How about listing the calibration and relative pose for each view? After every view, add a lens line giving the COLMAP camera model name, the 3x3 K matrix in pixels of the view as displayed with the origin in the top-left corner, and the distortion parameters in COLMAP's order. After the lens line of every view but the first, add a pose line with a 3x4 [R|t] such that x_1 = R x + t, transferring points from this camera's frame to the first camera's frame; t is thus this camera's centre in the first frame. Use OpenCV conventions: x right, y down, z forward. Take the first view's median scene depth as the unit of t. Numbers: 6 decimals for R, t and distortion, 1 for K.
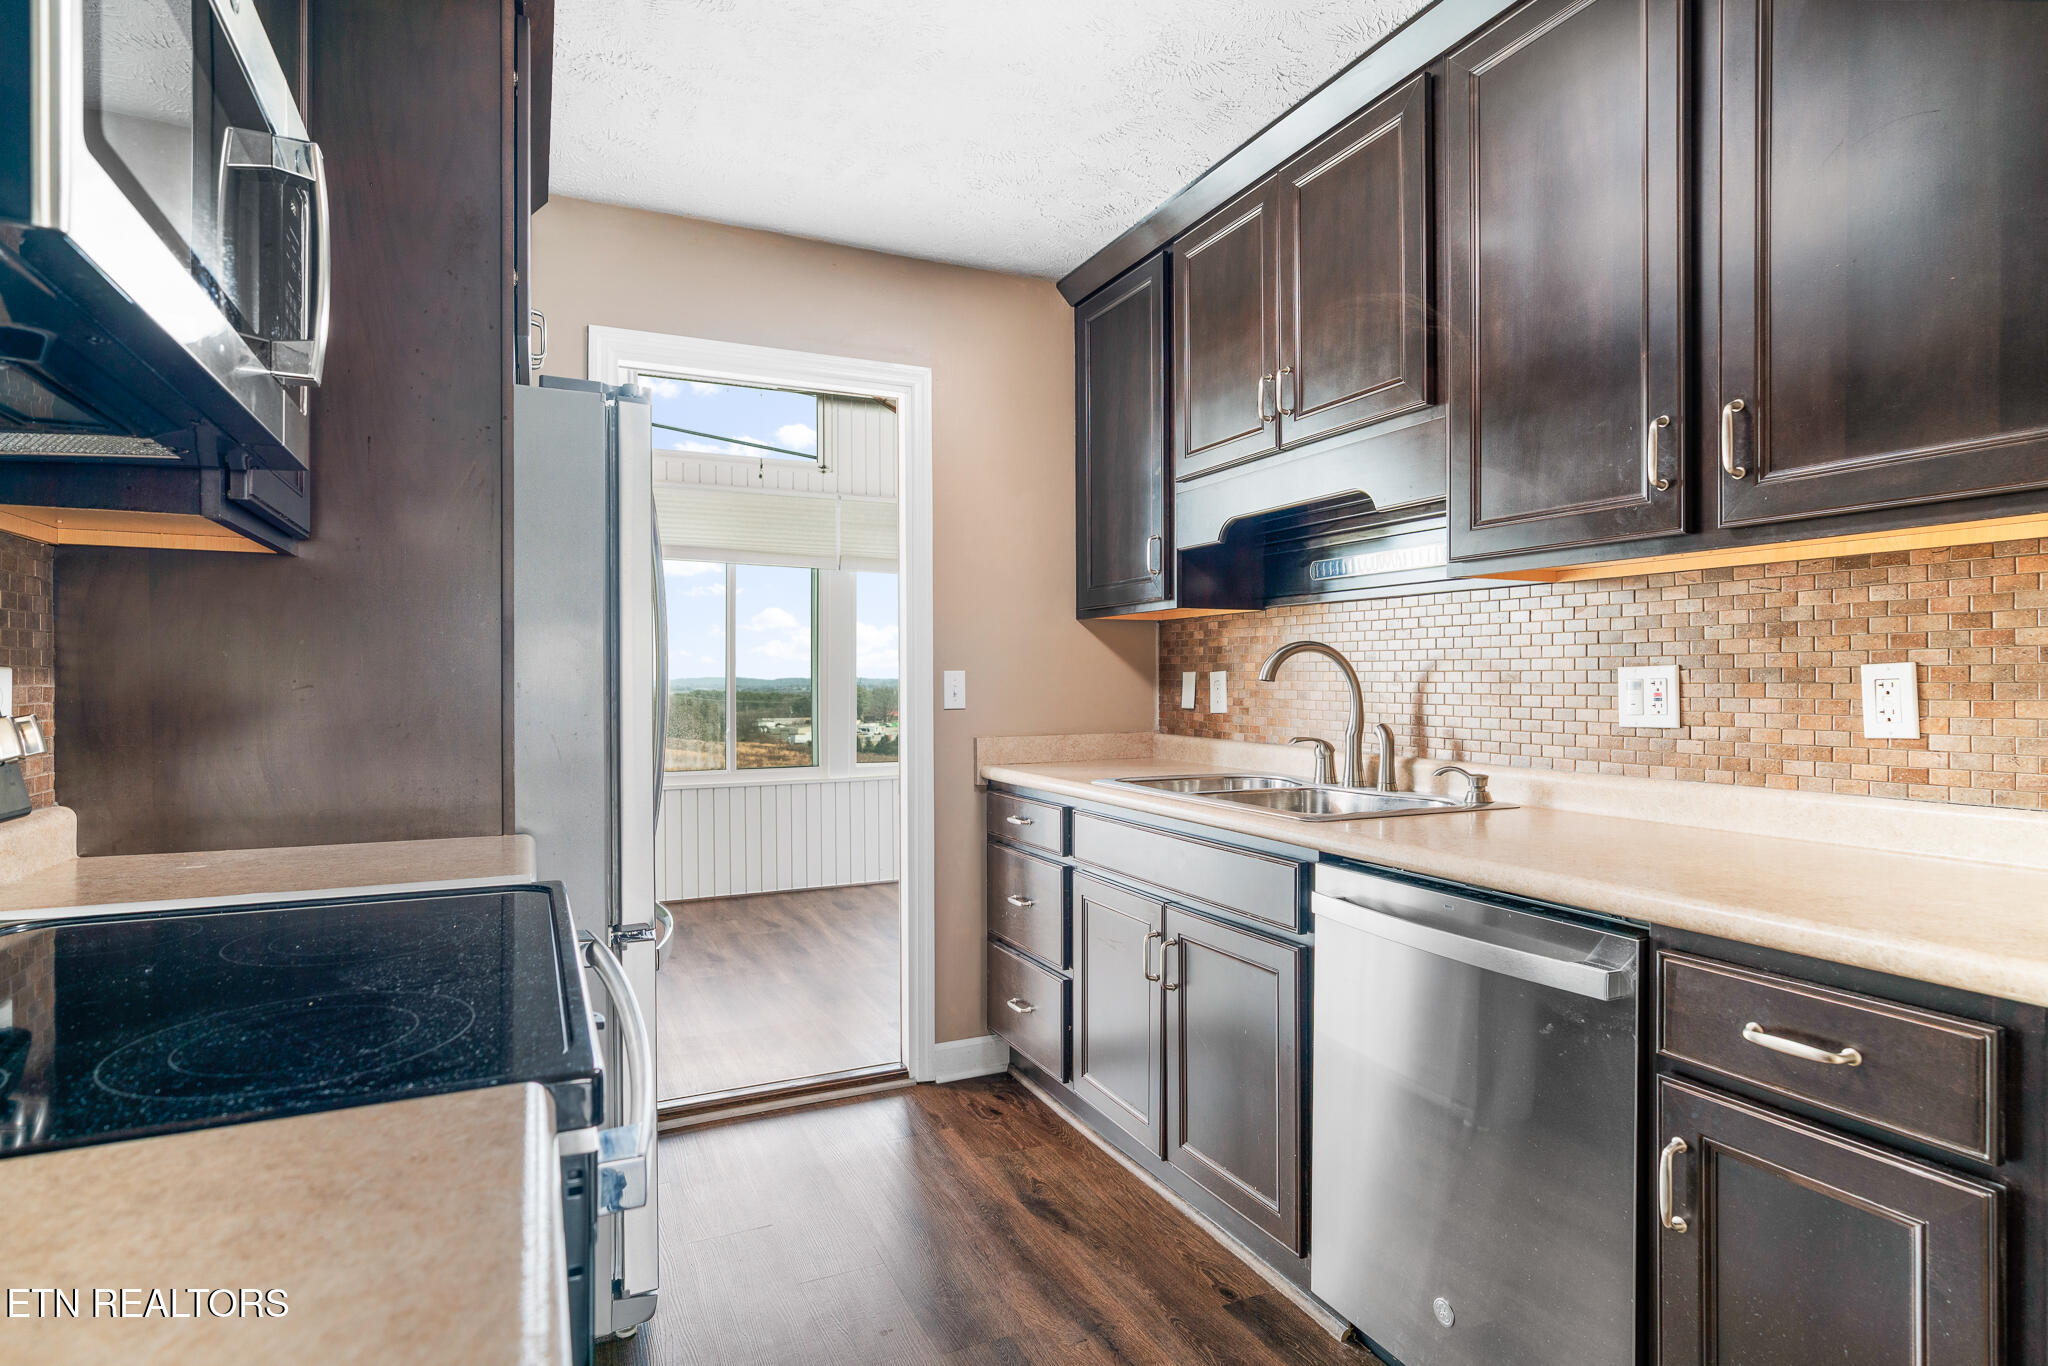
lens RADIAL K [[1070.8, 0, 1019.2], [0, 1070.8, 684.8], [0, 0, 1]] dist [-0.001647, -0.000127]
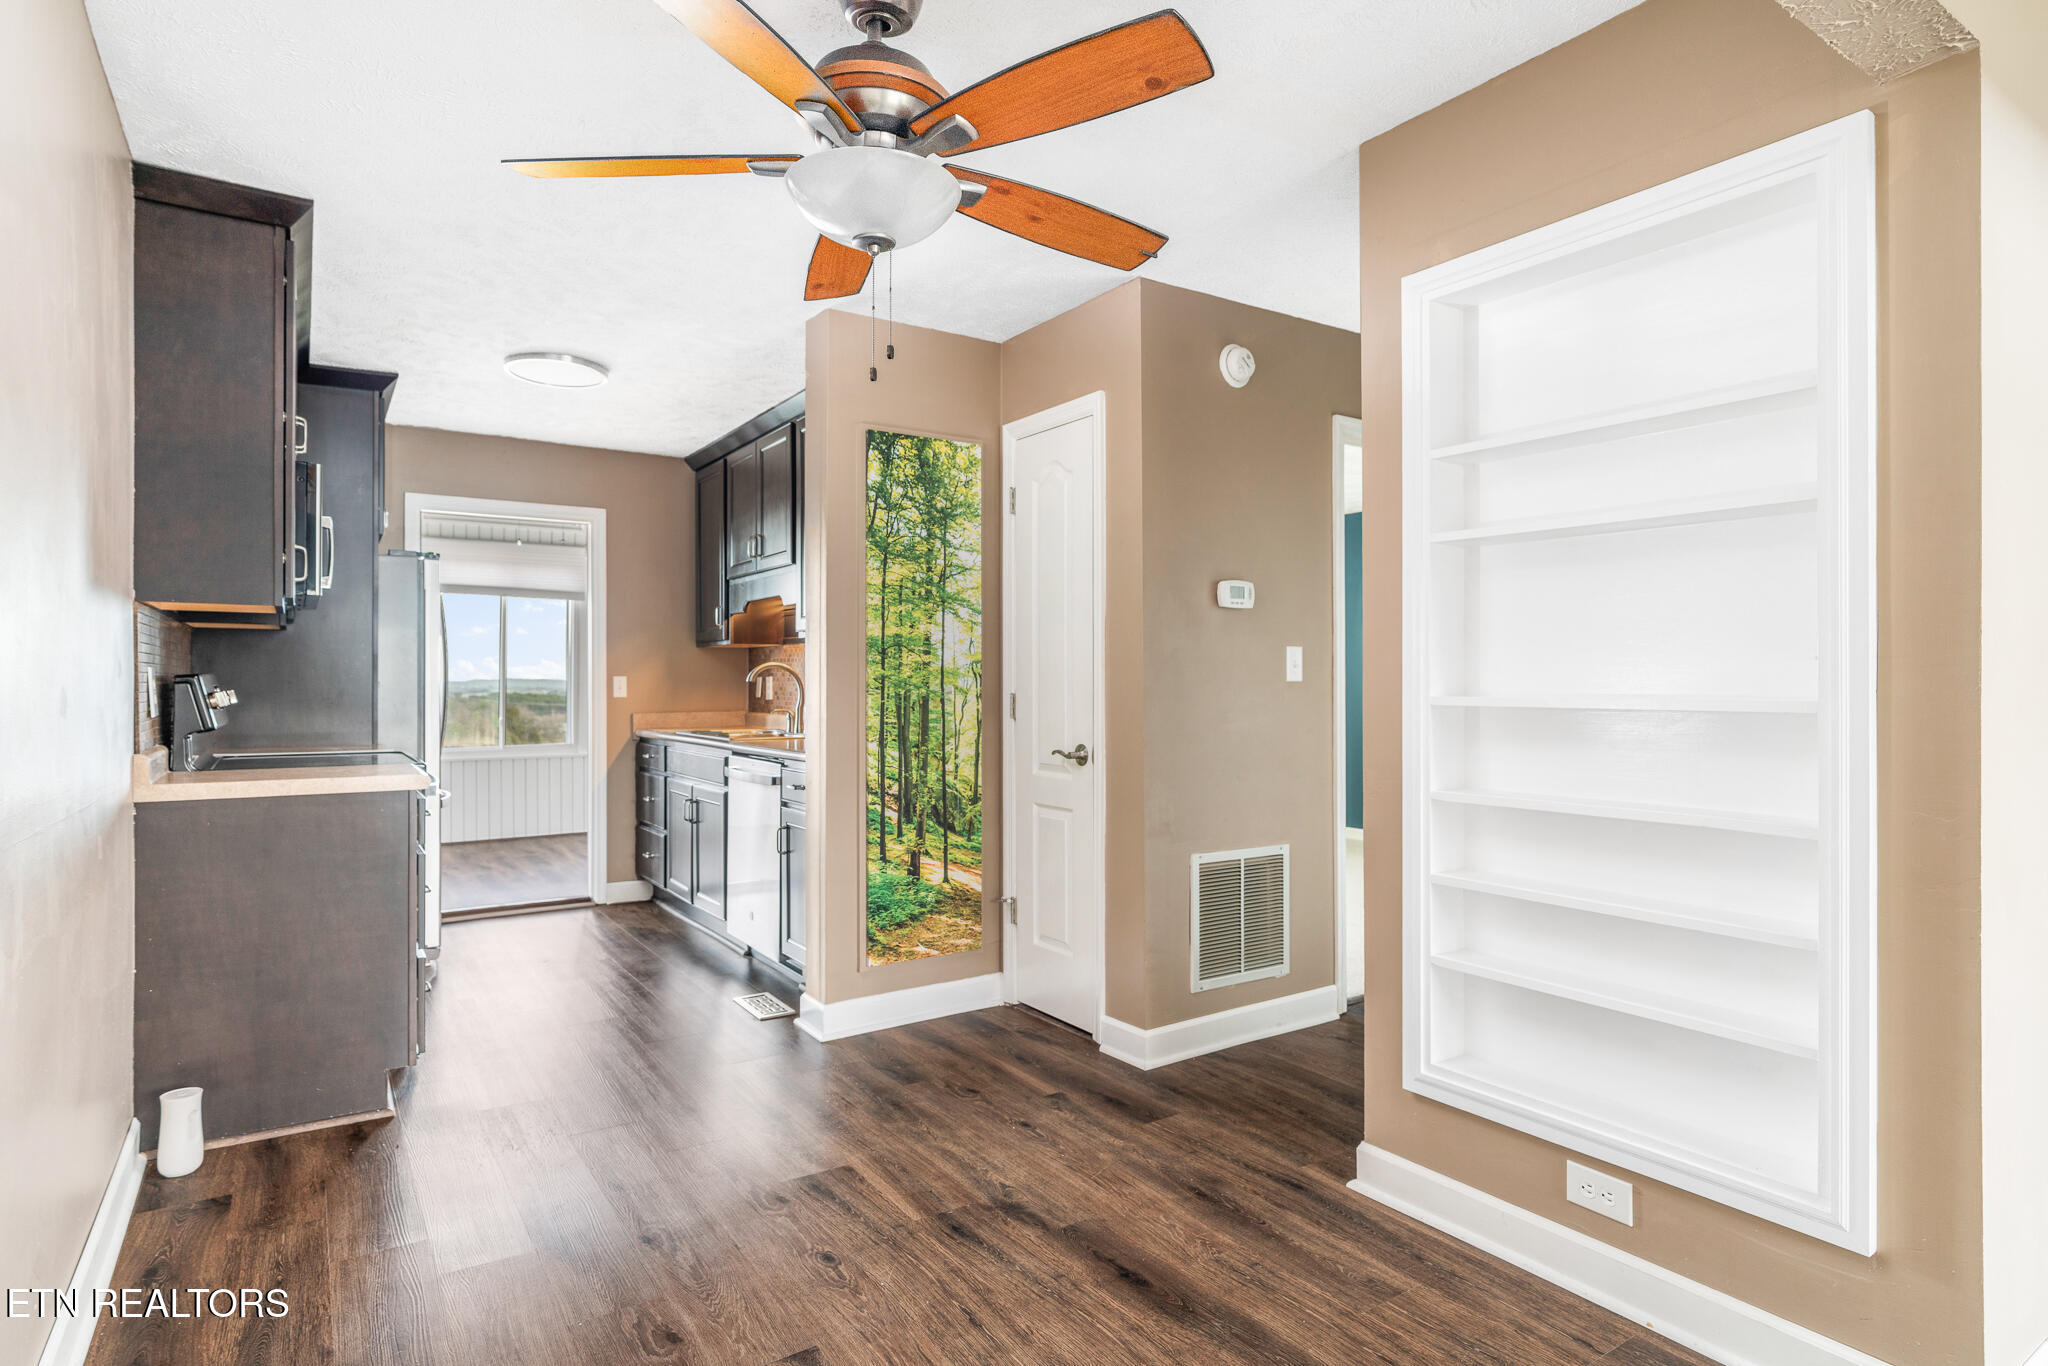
lens RADIAL K [[1076.9, 0, 1031.7], [0, 1076.9, 675.9], [0, 0, 1]] dist [0.003189, 0.000208]
pose [[0.985962, 0.000326, 0.166970, 0.321881], [0.001869, 0.999914, -0.012994, 0.010107], [-0.166960, 0.013123, 0.985876, -0.911457]]
